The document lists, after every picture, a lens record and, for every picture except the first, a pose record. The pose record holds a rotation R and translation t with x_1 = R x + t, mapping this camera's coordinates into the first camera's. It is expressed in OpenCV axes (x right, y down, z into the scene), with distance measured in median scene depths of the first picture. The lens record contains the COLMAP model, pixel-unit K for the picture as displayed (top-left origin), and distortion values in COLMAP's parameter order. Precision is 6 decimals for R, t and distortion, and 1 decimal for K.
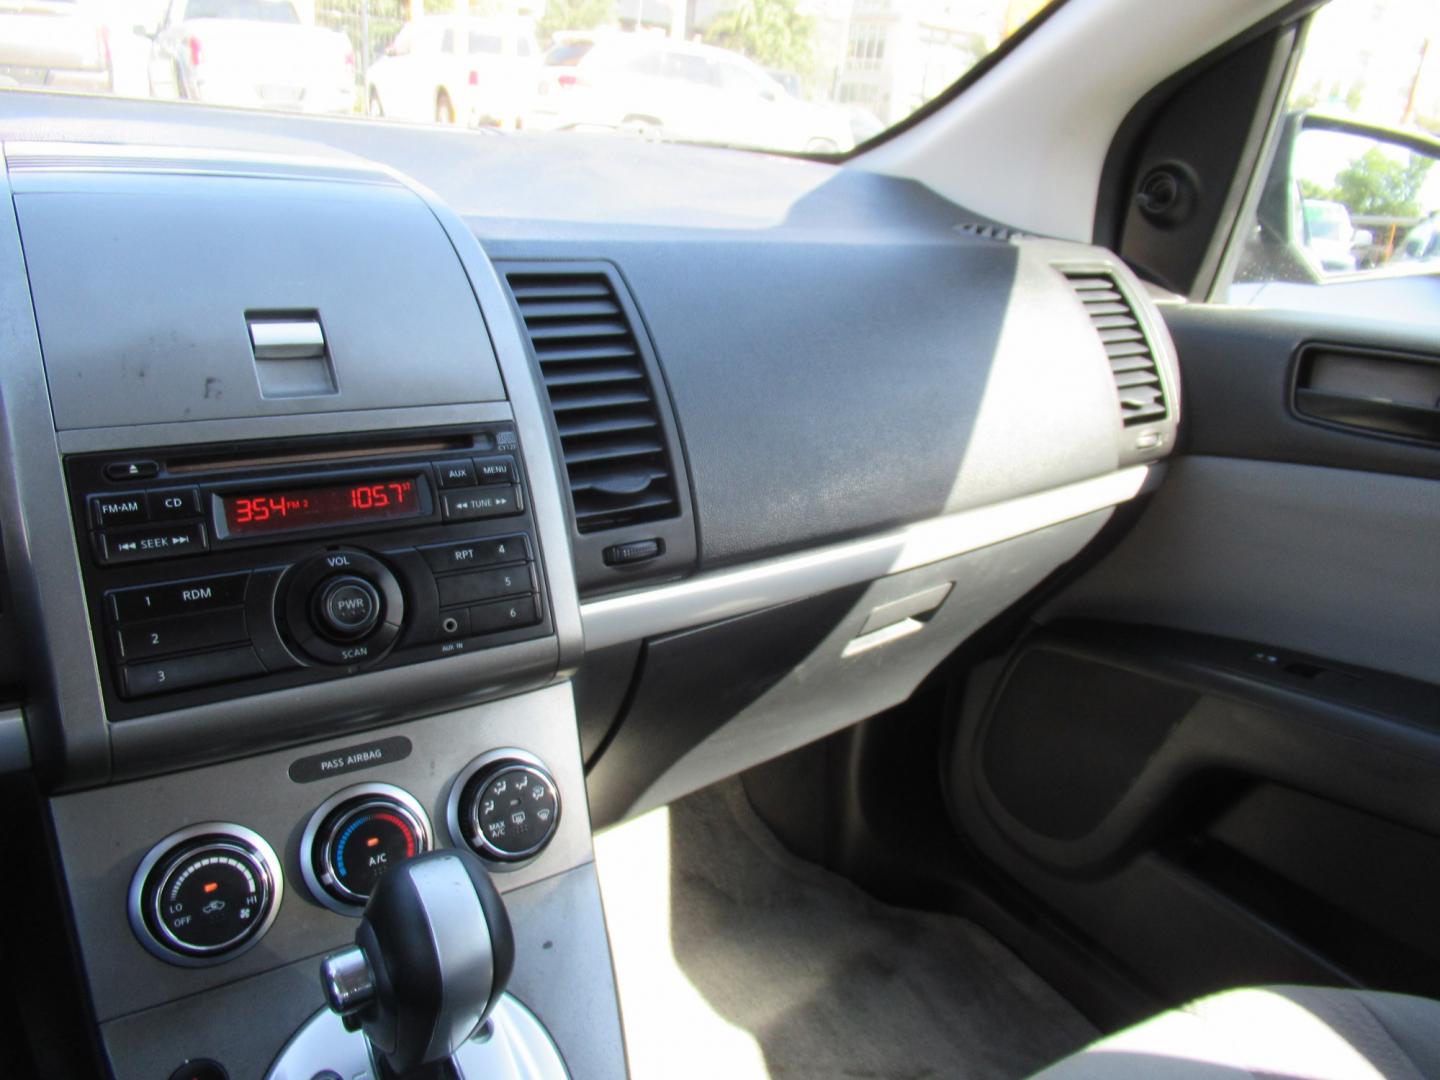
lens RADIAL K [[1062.8, 0, 704.5], [0, 1062.8, 544.9], [0, 0, 1]] dist [0.016182, -0.010186]
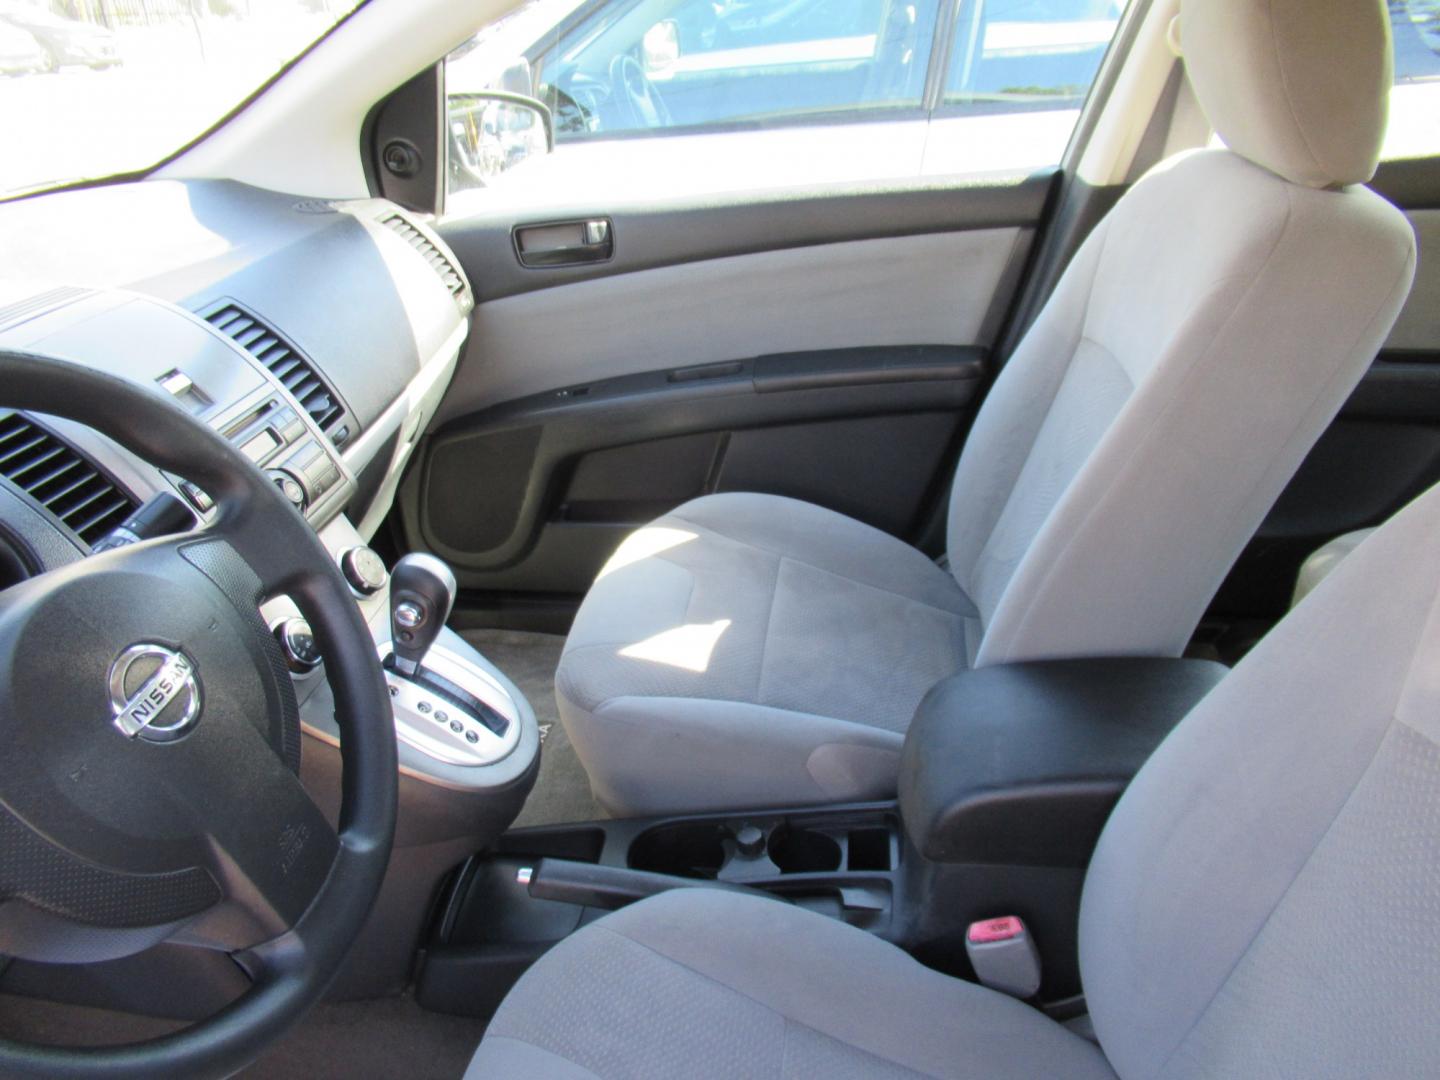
lens RADIAL K [[1062.8, 0, 726.8], [0, 1062.8, 540.3], [0, 0, 1]] dist [0.016182, -0.010186]
pose [[0.647799, -0.438217, 0.623155, -0.910023], [0.355782, 0.897333, 0.261173, -0.079339], [-0.673629, 0.052520, 0.737201, -0.911730]]
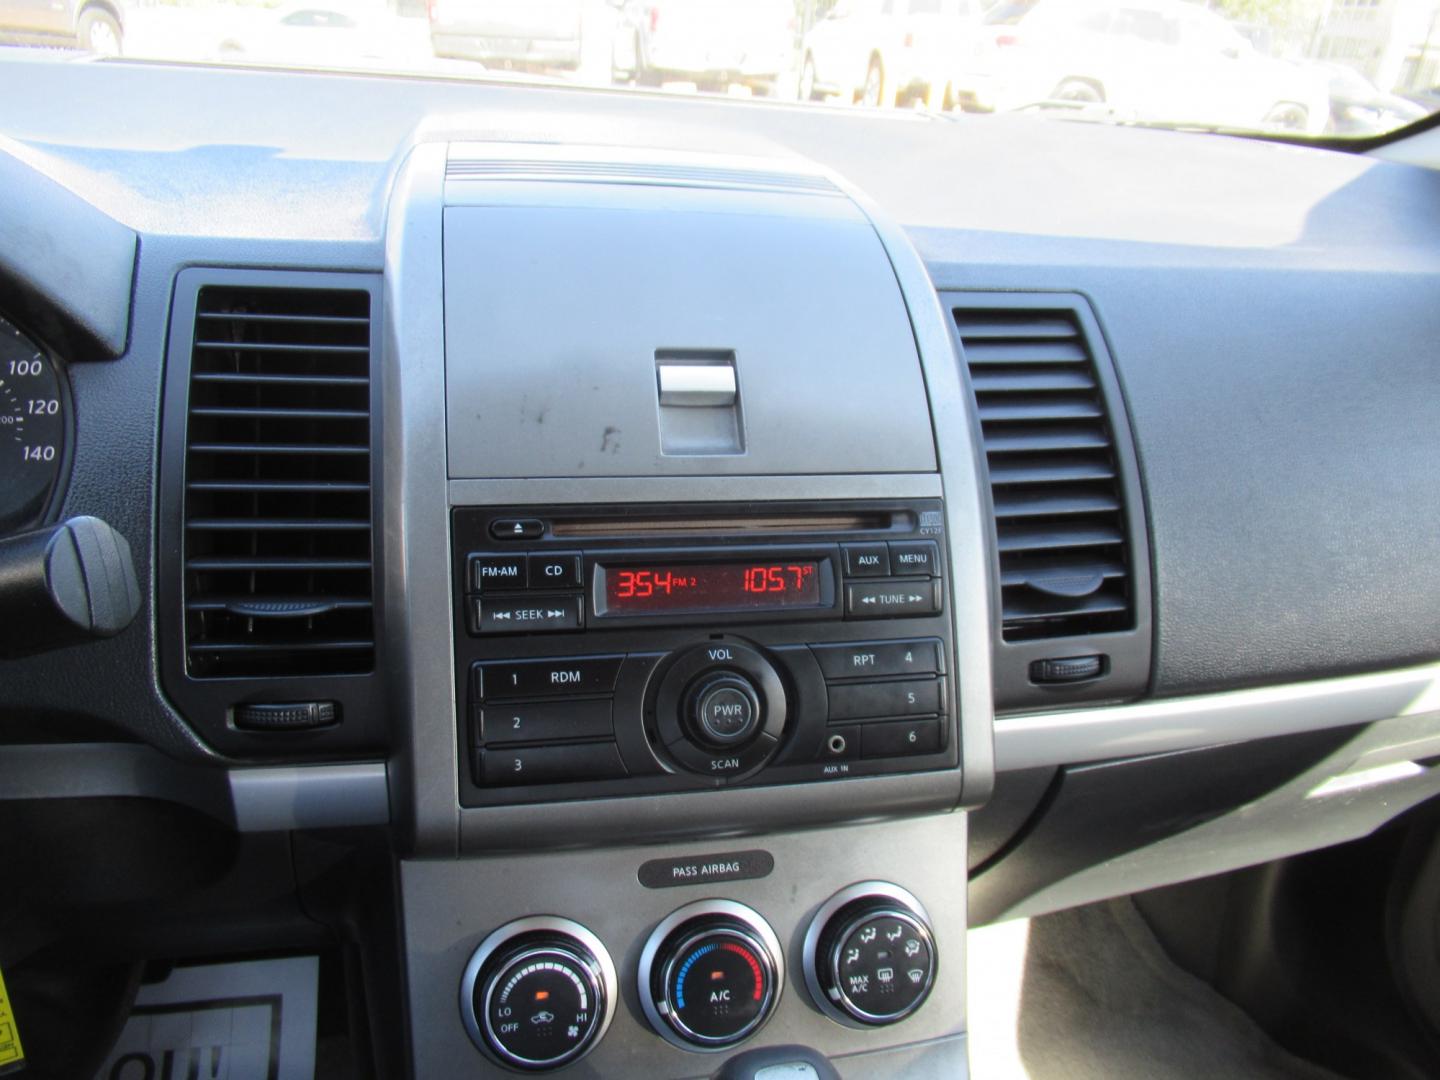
lens RADIAL K [[1062.8, 0, 721.4], [0, 1062.8, 539.6], [0, 0, 1]] dist [0.016182, -0.010186]
pose [[0.938400, 0.132992, -0.318932, -0.069213], [-0.124432, 0.991107, 0.047163, -0.094356], [0.322368, -0.004572, 0.946603, 0.161724]]
